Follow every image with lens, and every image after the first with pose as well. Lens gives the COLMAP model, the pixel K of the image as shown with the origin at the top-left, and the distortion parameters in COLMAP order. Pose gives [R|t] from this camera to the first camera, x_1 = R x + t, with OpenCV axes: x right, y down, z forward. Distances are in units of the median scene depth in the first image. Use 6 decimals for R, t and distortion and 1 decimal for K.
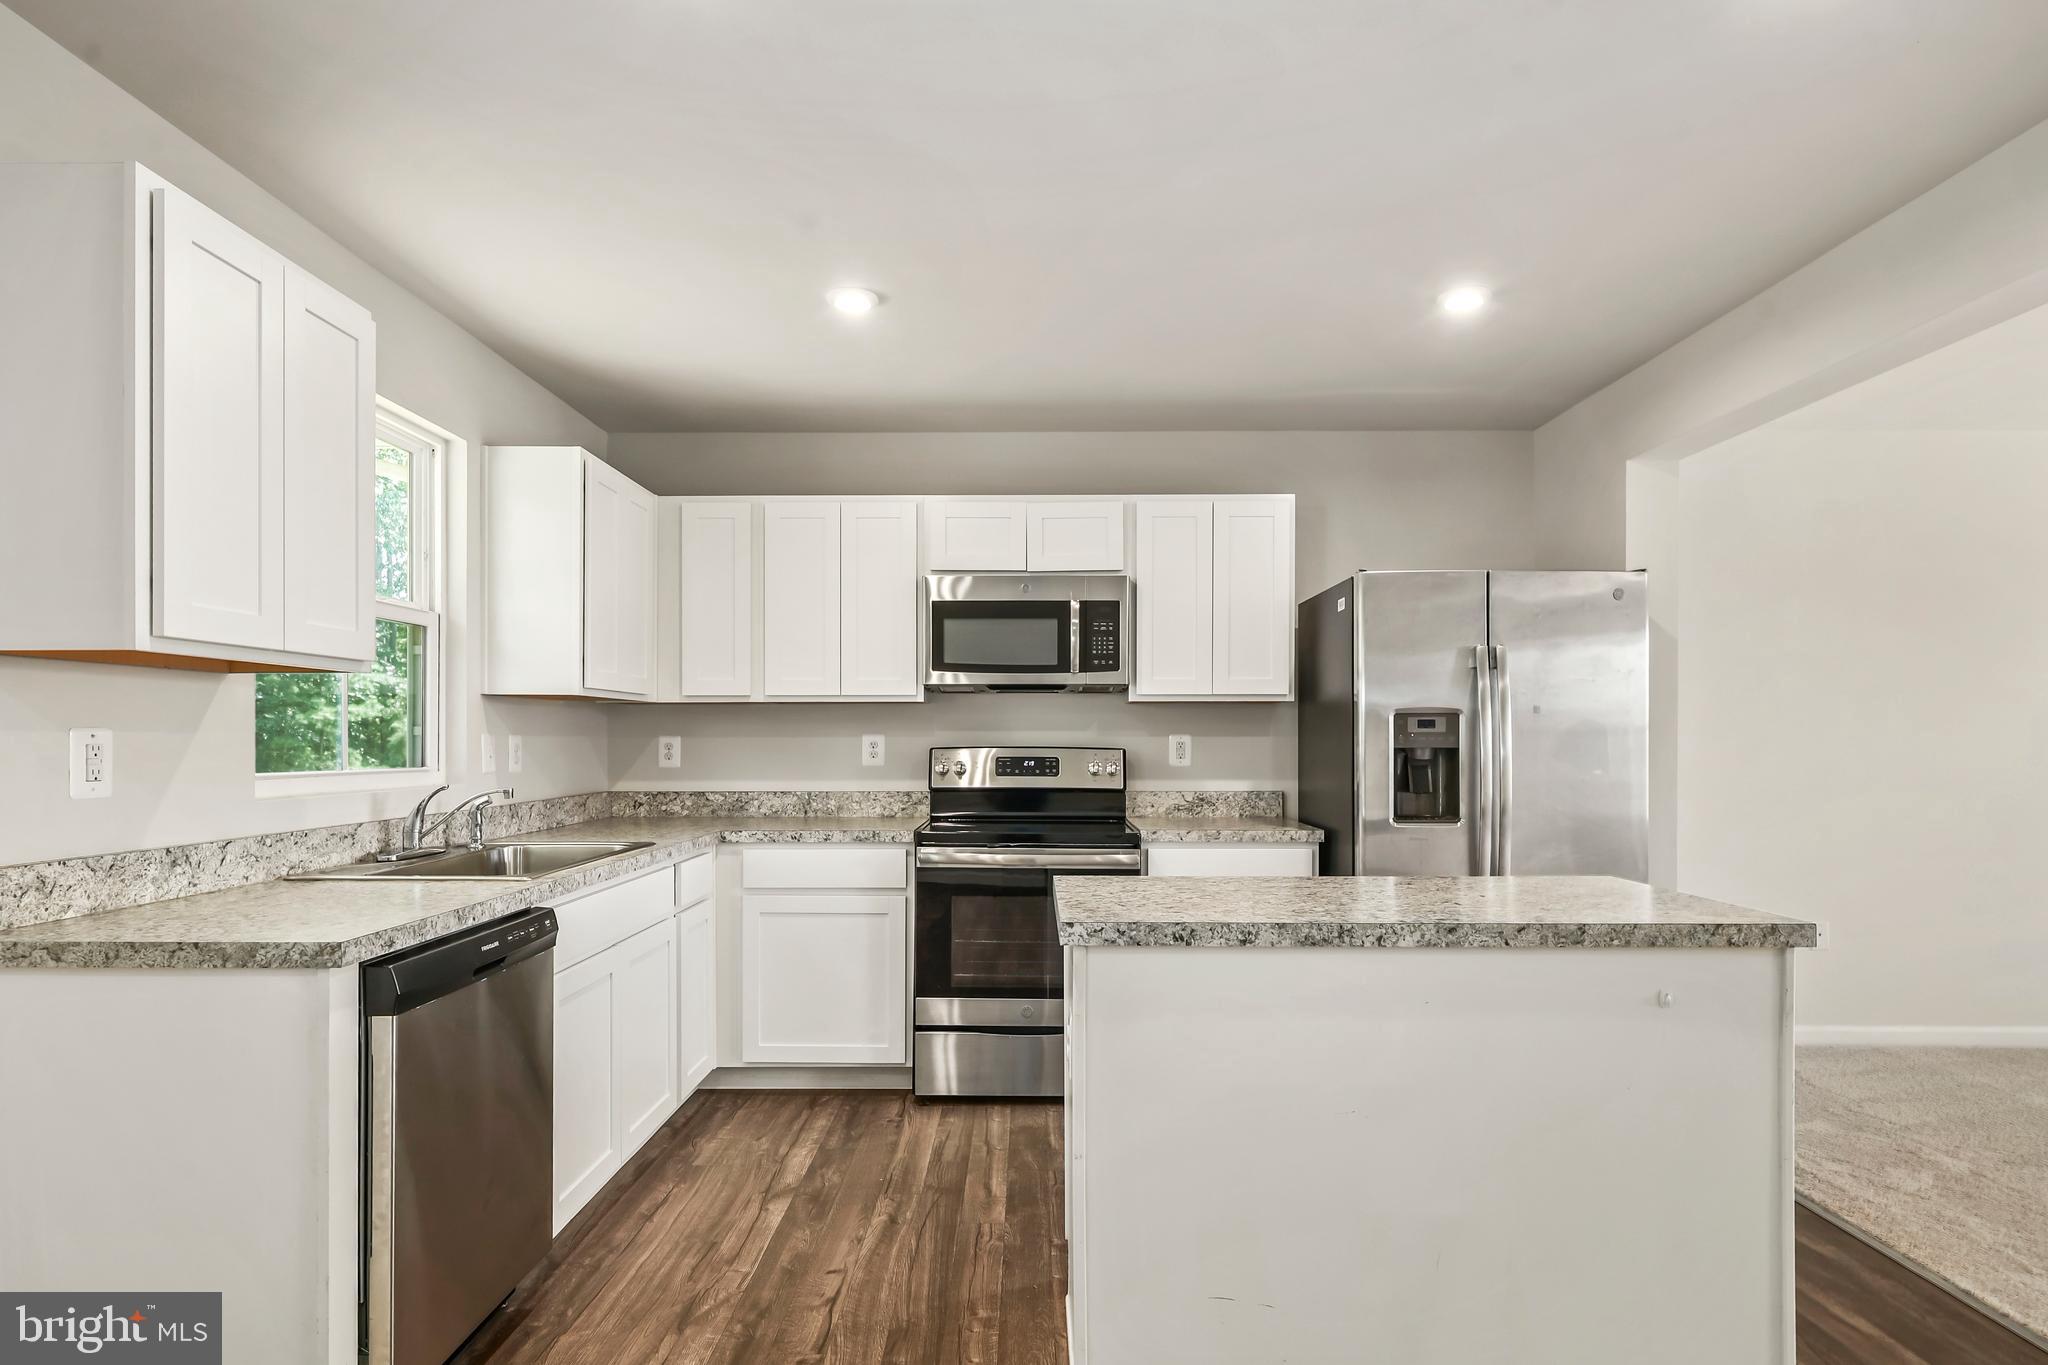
lens RADIAL K [[1085.6, 0, 1026.5], [0, 1085.6, 733.7], [0, 0, 1]] dist [0.011514, 0.000003]
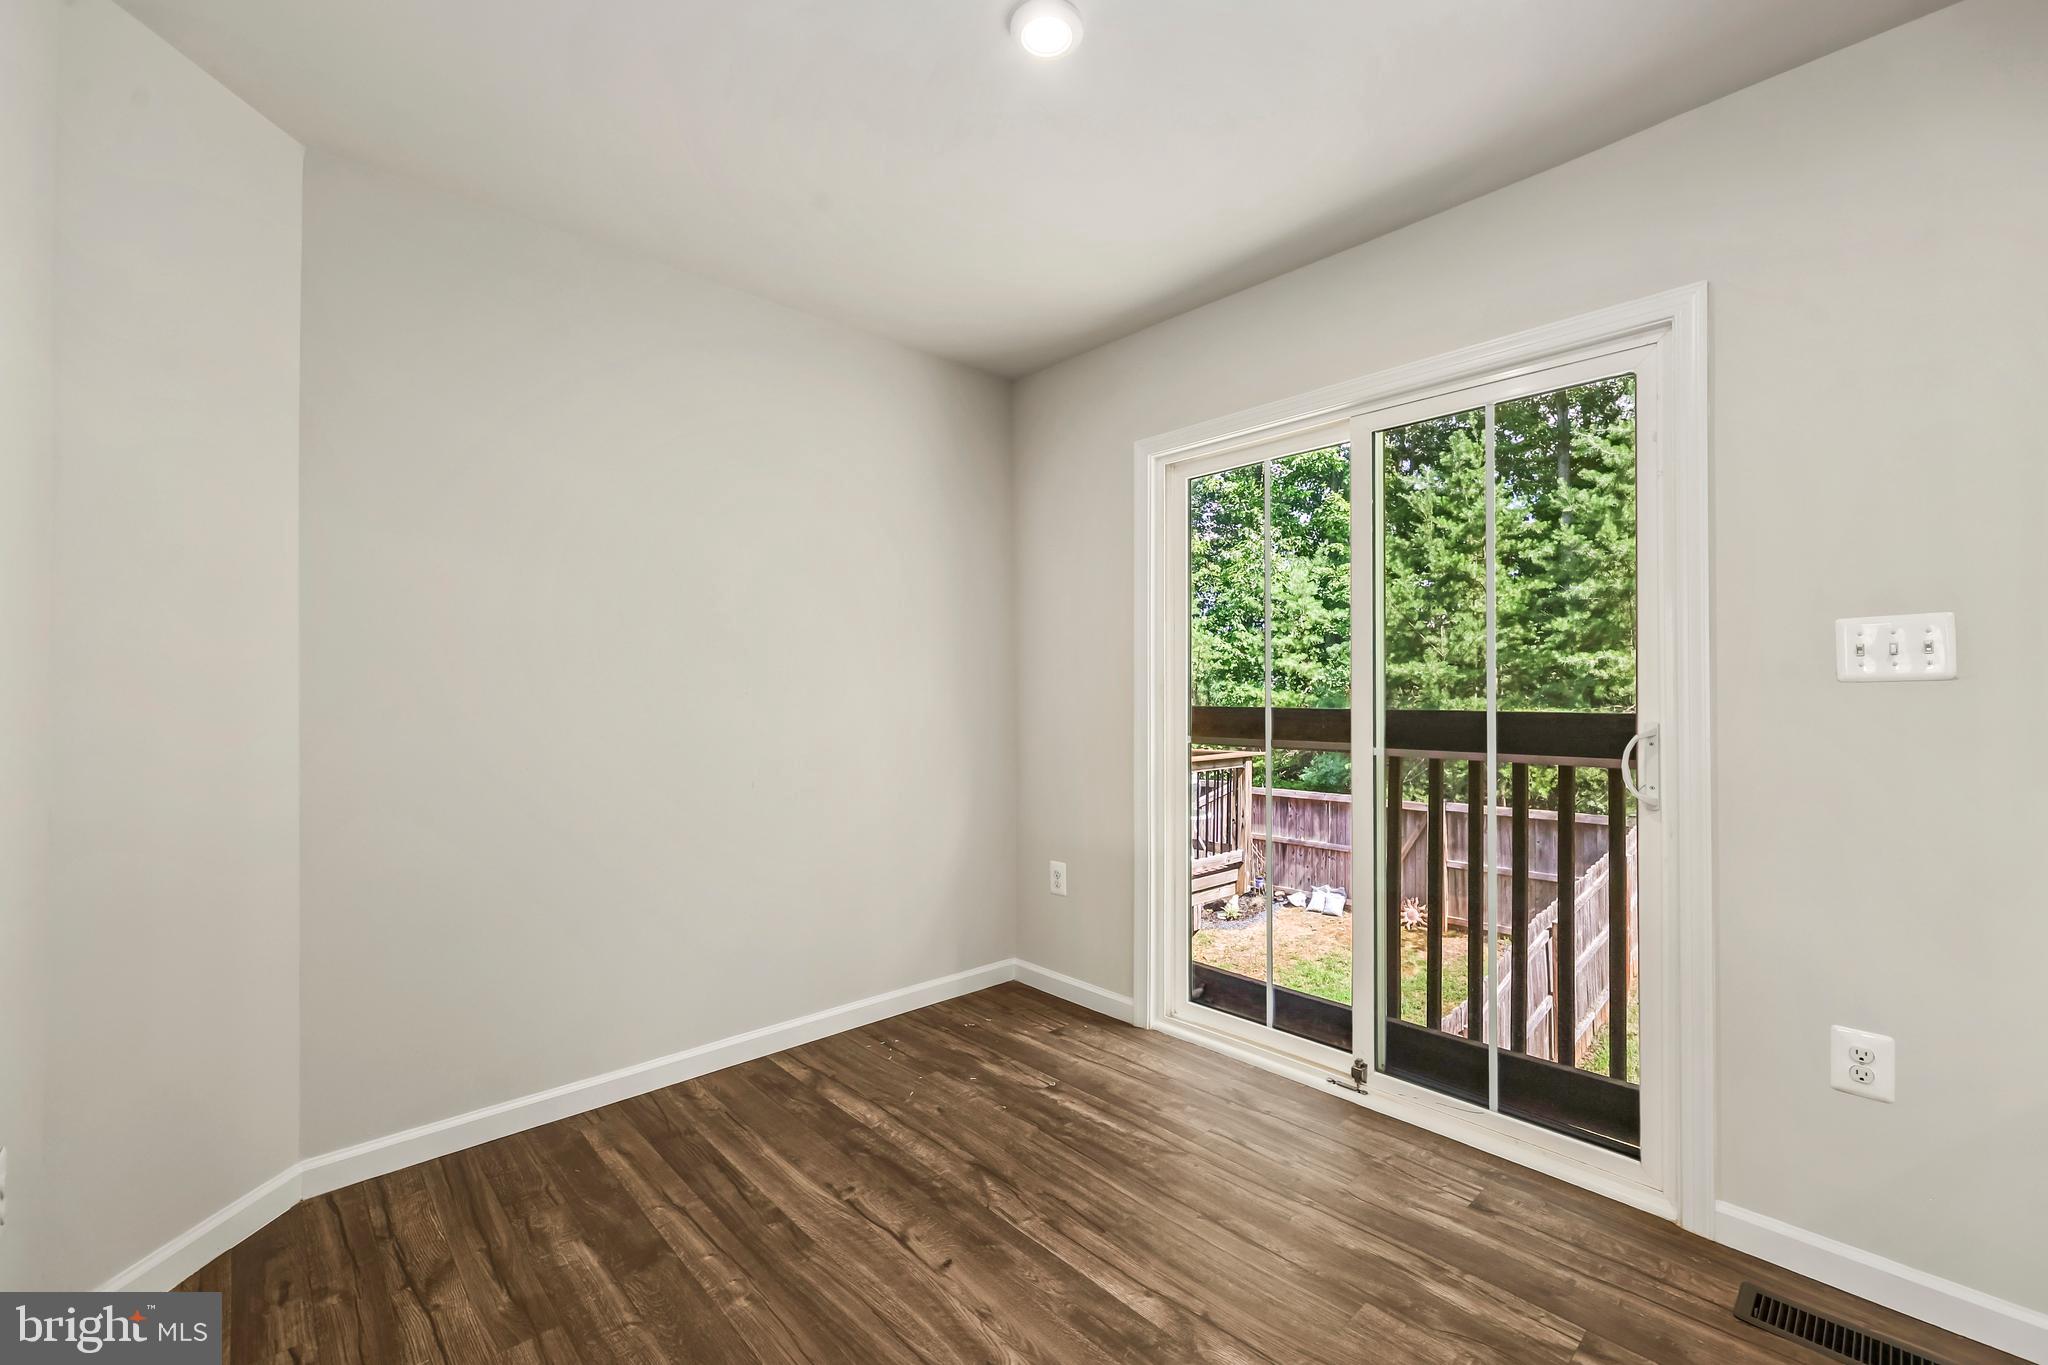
lens RADIAL K [[853.0, 0, 1043.2], [0, 853.0, 691.8], [0, 0, 1]] dist [0.003540, 0.000447]
pose [[-0.723804, -0.003279, -0.689998, 0.182815], [0.003480, 0.999959, -0.008403, 0.024905], [0.689997, -0.008483, -0.723763, 1.153903]]
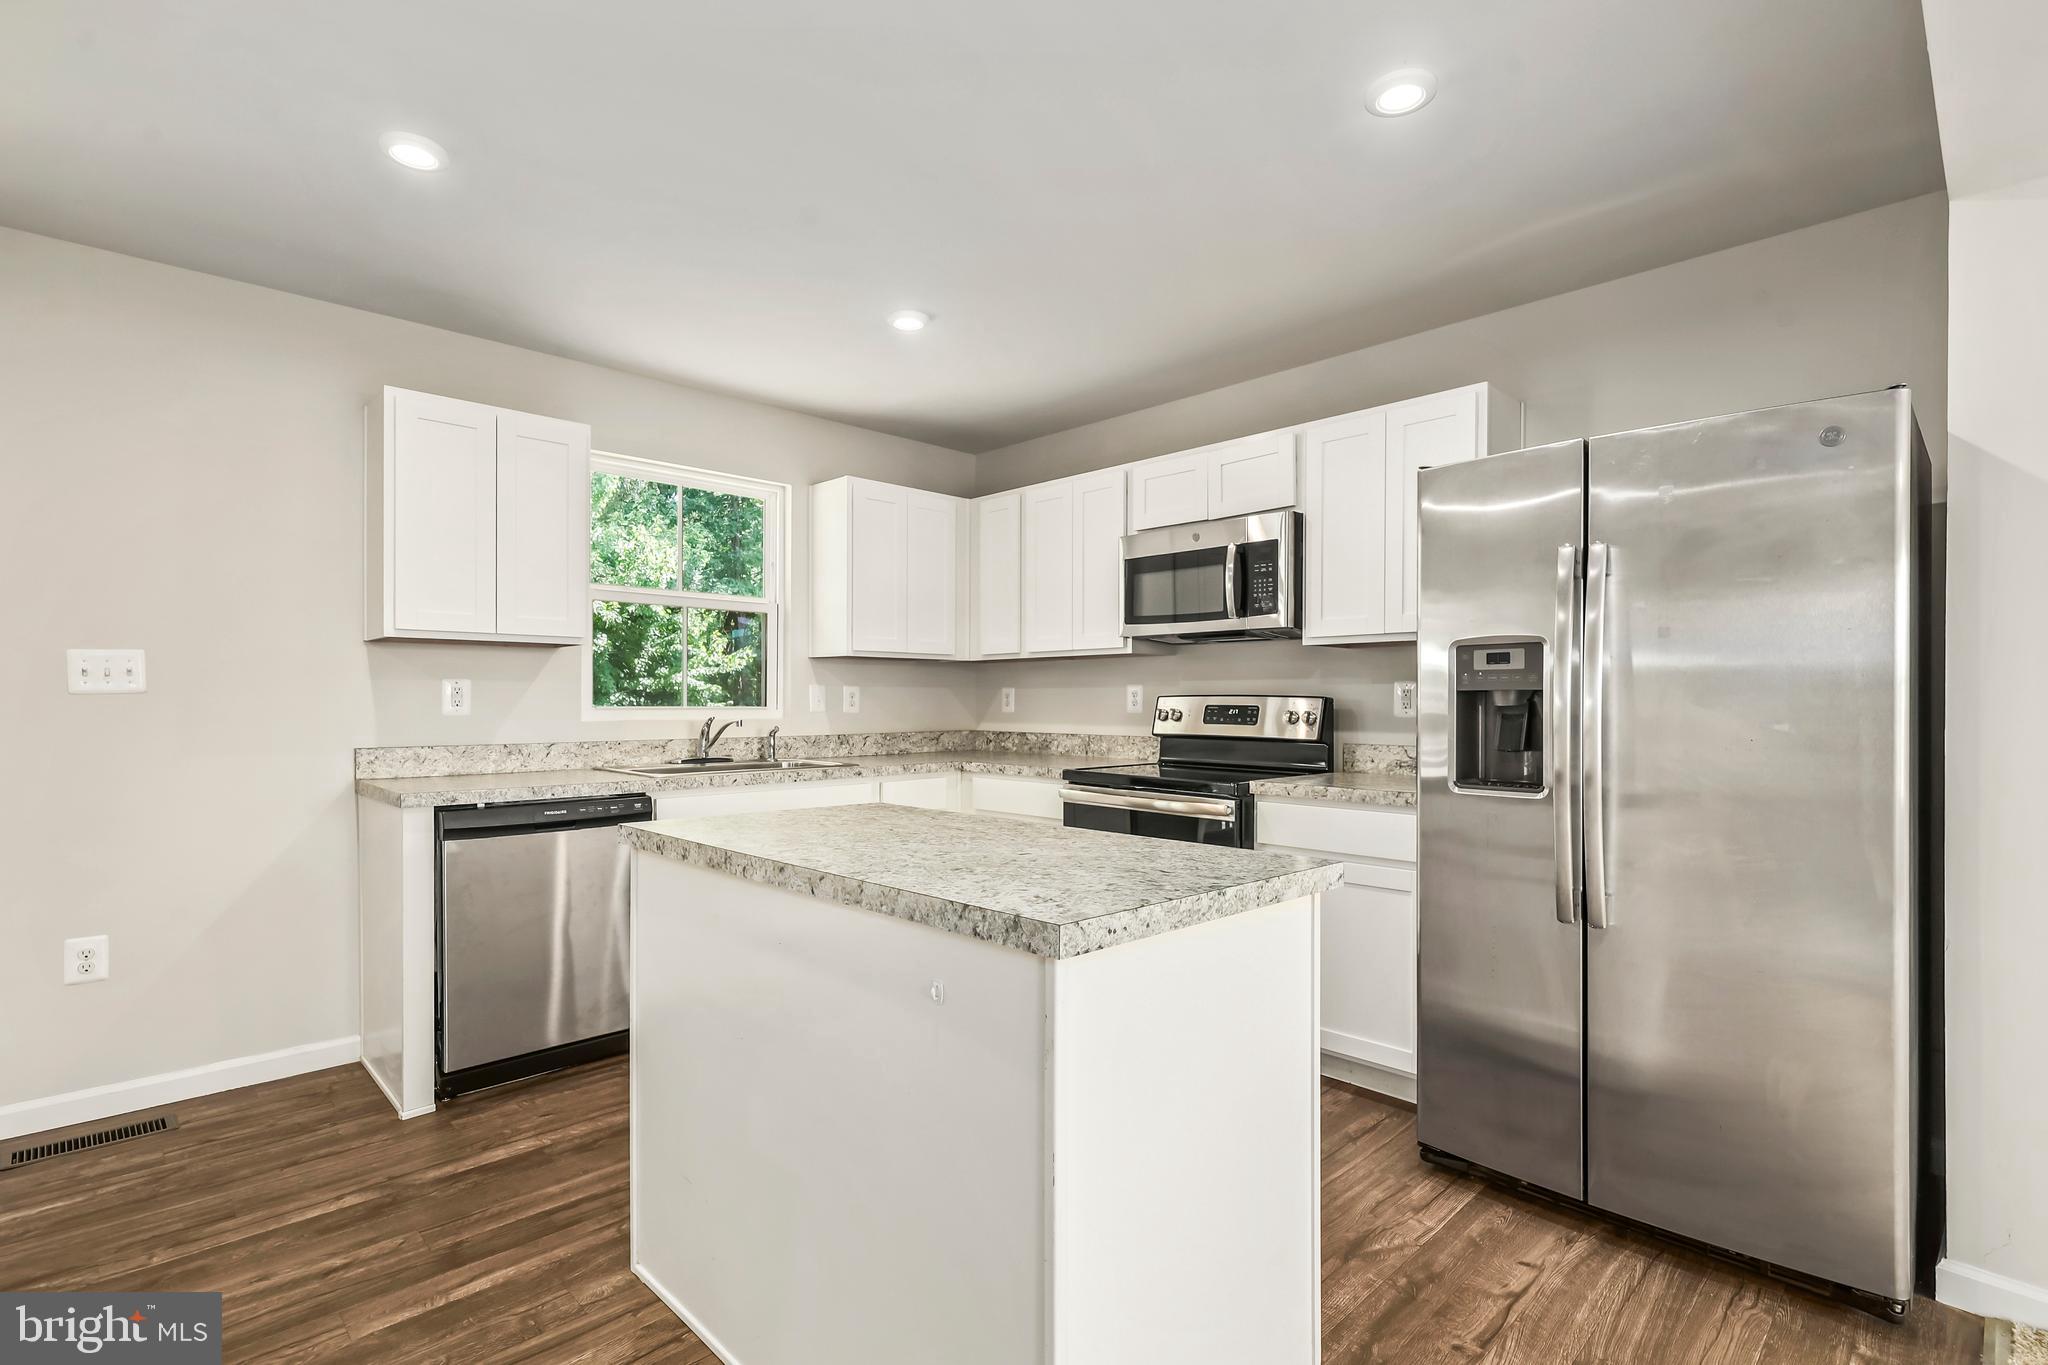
lens RADIAL K [[964.4, 0, 1034.3], [0, 964.4, 682.9], [0, 0, 1]] dist [0.003479, -0.000160]
pose [[0.705477, -0.011798, -0.708635, 0.615149], [0.002121, 0.999892, -0.014535, 0.016884], [0.708730, 0.008751, 0.705426, 0.303174]]
